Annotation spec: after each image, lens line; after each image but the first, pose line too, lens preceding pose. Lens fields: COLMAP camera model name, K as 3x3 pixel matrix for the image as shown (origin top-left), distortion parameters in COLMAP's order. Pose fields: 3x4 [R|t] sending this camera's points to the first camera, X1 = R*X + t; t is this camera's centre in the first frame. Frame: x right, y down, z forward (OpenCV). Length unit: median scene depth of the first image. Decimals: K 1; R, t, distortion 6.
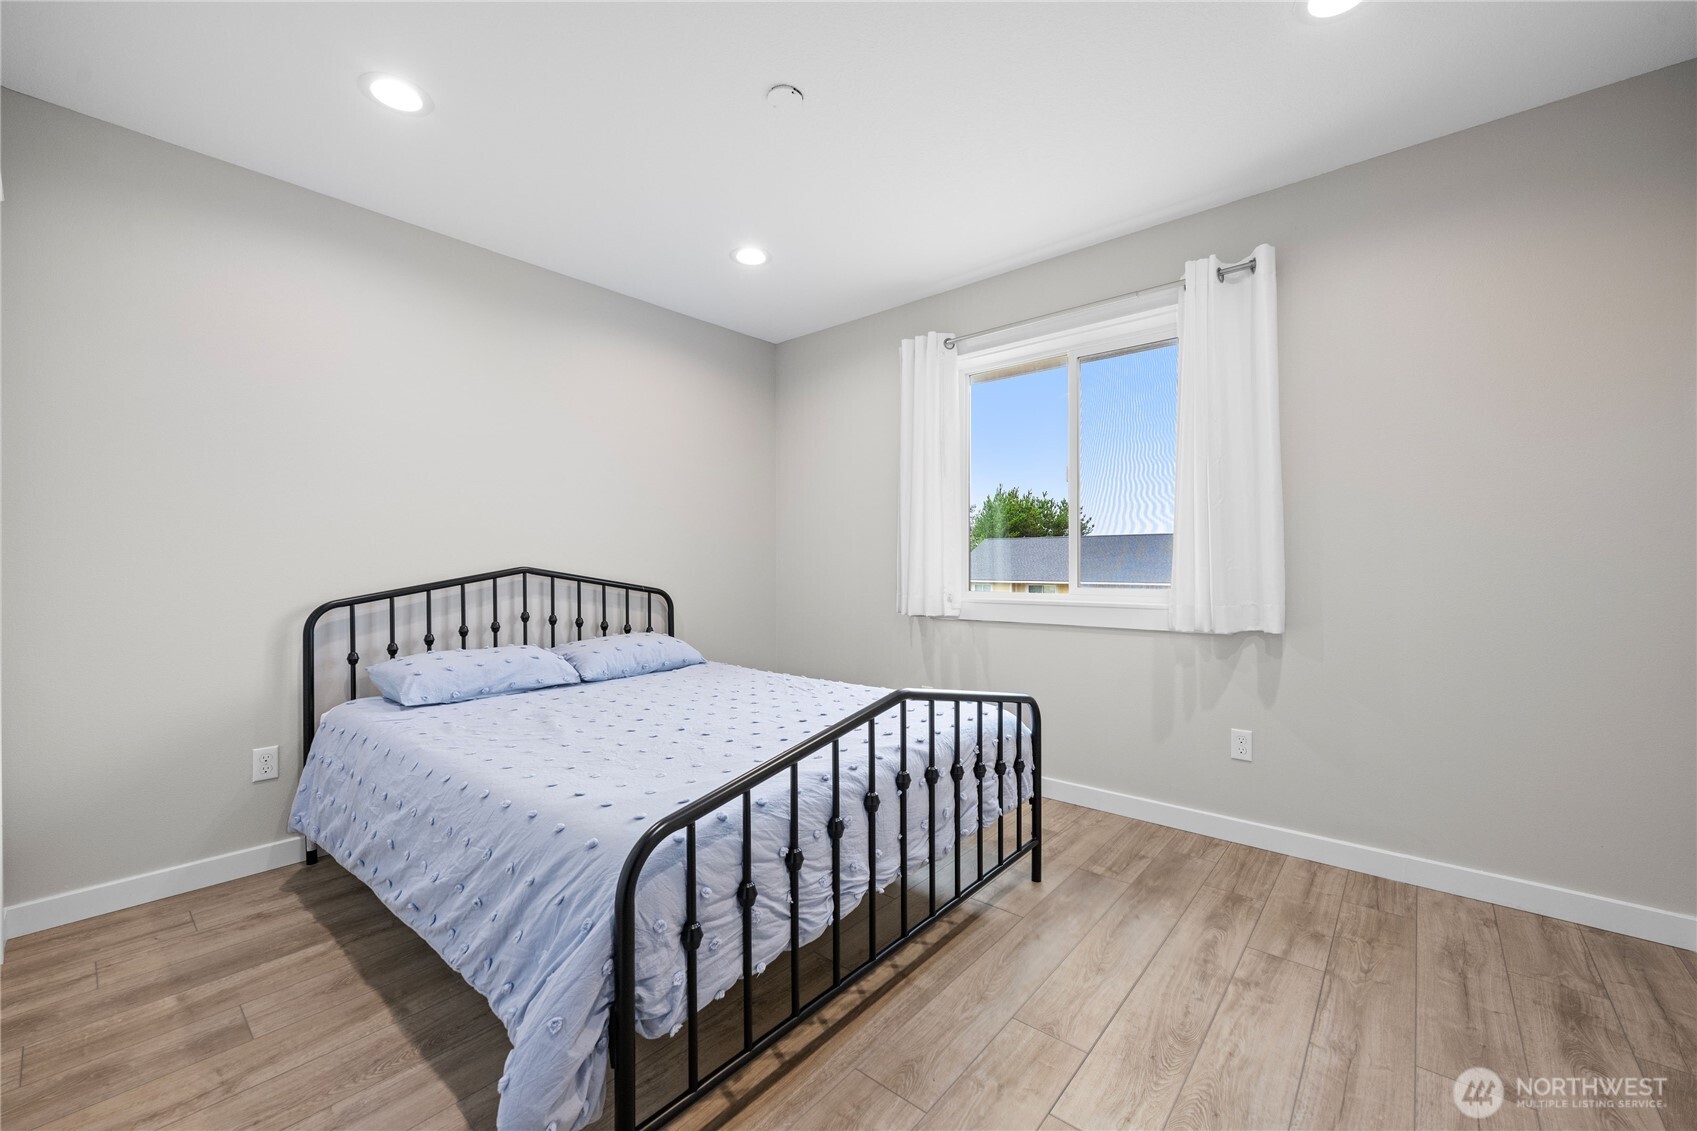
lens RADIAL K [[670.8, 0, 854.5], [0, 670.8, 567.4], [0, 0, 1]] dist [-0.025104, -0.000011]
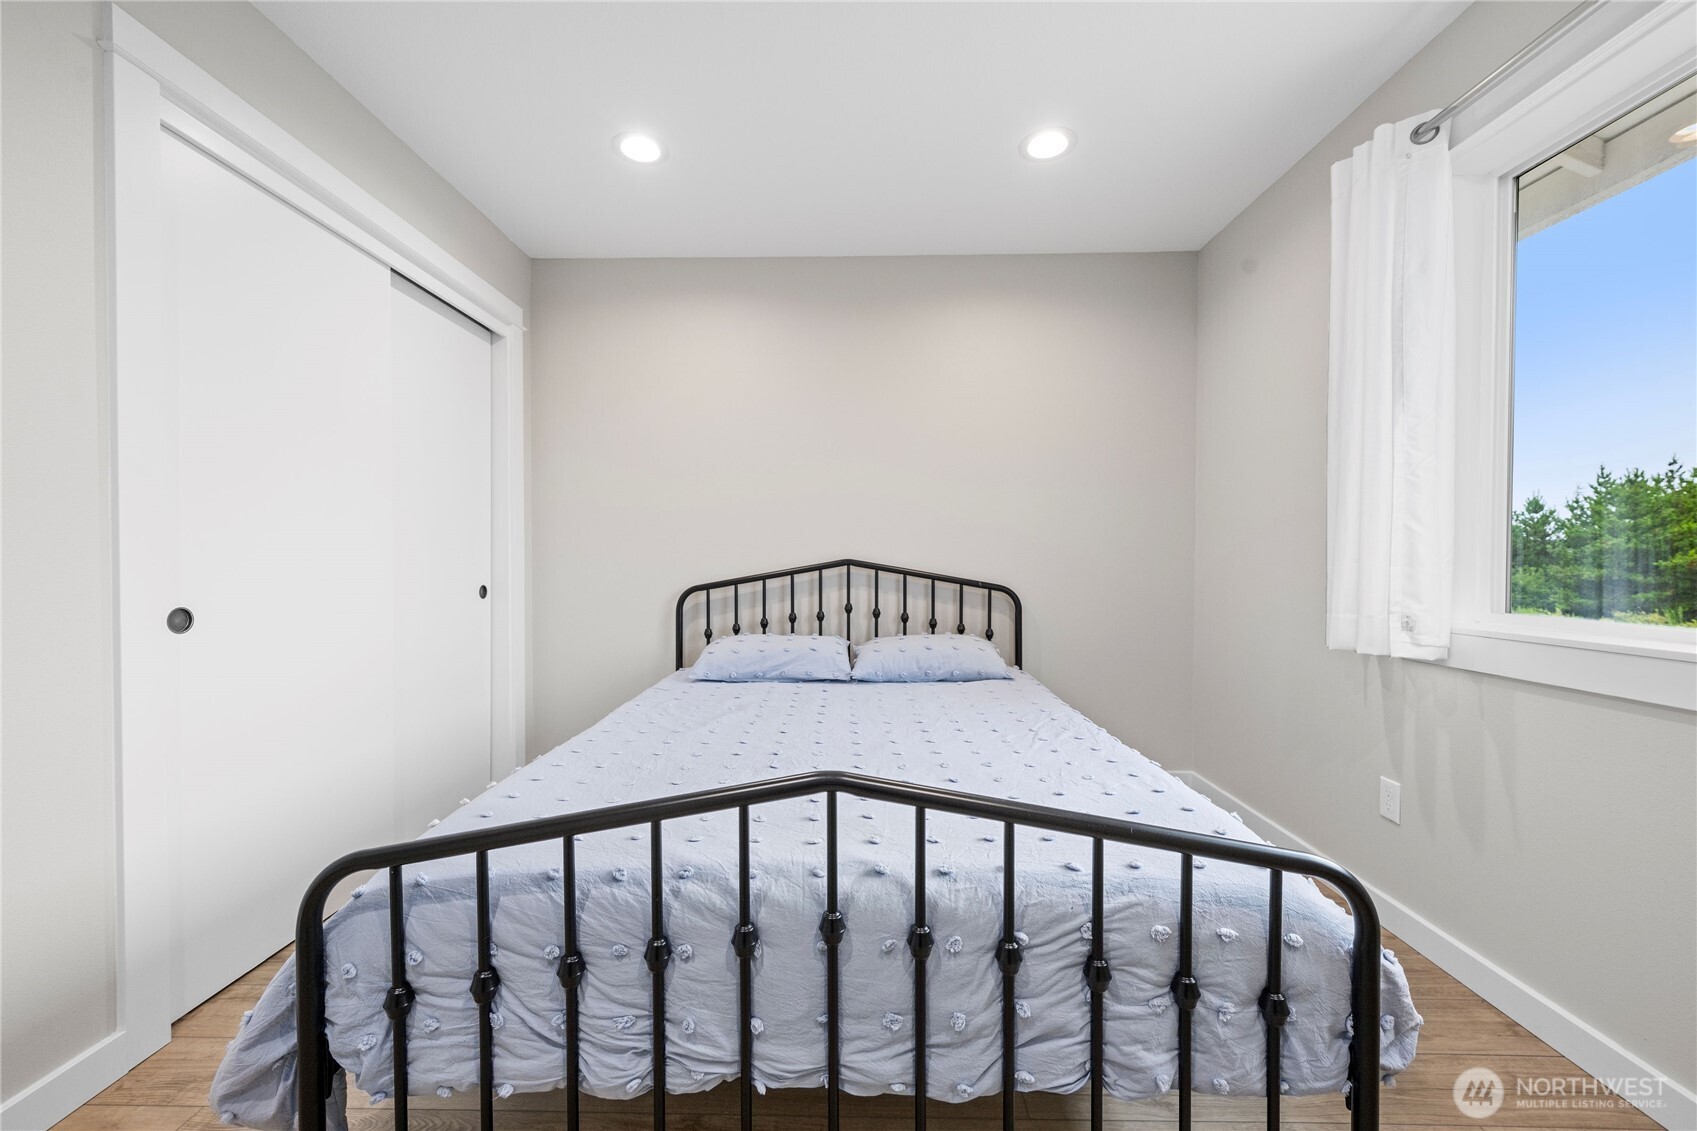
lens RADIAL K [[667.2, 0, 848.1], [0, 667.2, 568.4], [0, 0, 1]] dist [-0.000008, 0.000114]
pose [[0.626624, 0.017305, -0.779130, 0.336639], [-0.006002, 0.999831, 0.017380, -0.004827], [0.779299, -0.006215, 0.626622, 0.406634]]
